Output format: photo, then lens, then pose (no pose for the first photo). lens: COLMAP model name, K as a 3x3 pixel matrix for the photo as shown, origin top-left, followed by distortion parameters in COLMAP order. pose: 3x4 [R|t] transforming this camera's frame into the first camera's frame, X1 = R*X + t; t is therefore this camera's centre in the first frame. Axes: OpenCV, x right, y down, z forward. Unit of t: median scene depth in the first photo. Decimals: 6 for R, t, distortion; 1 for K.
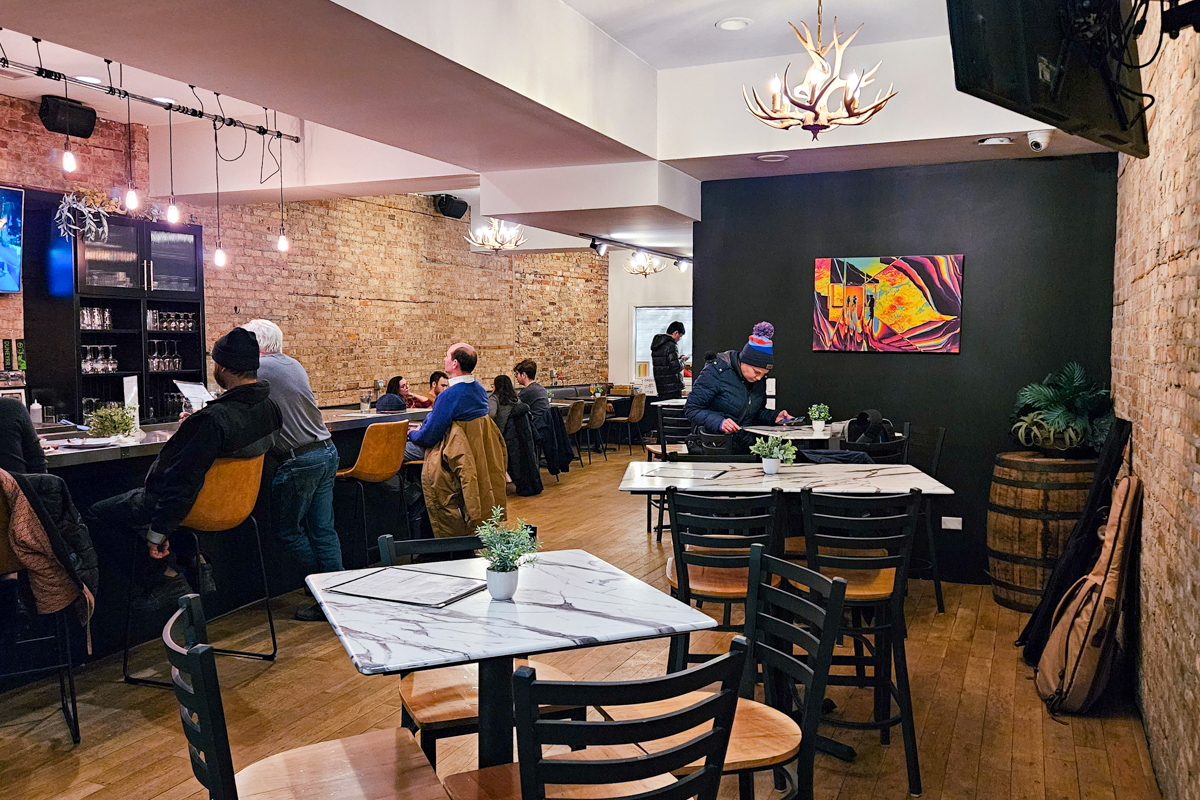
lens RADIAL K [[963.9, 0, 600.3], [0, 963.9, 398.1], [0, 0, 1]] dist [0.012049, -0.003264]
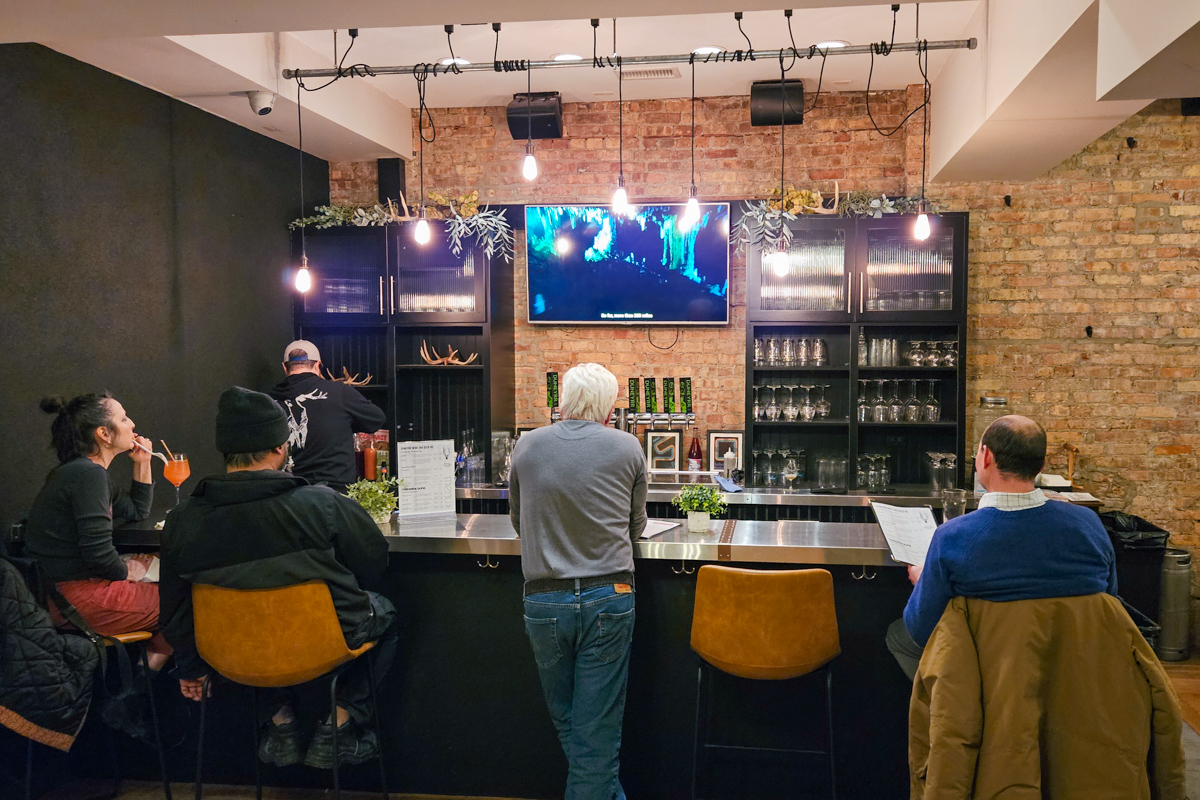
lens RADIAL K [[963.9, 0, 600.3], [0, 963.9, 405.1], [0, 0, 1]] dist [0.012049, -0.003264]
pose [[0.276418, 0.054108, -0.959513, 0.193562], [-0.058202, 0.997524, 0.039485, -0.061128], [0.959273, 0.044931, 0.278883, 0.635548]]
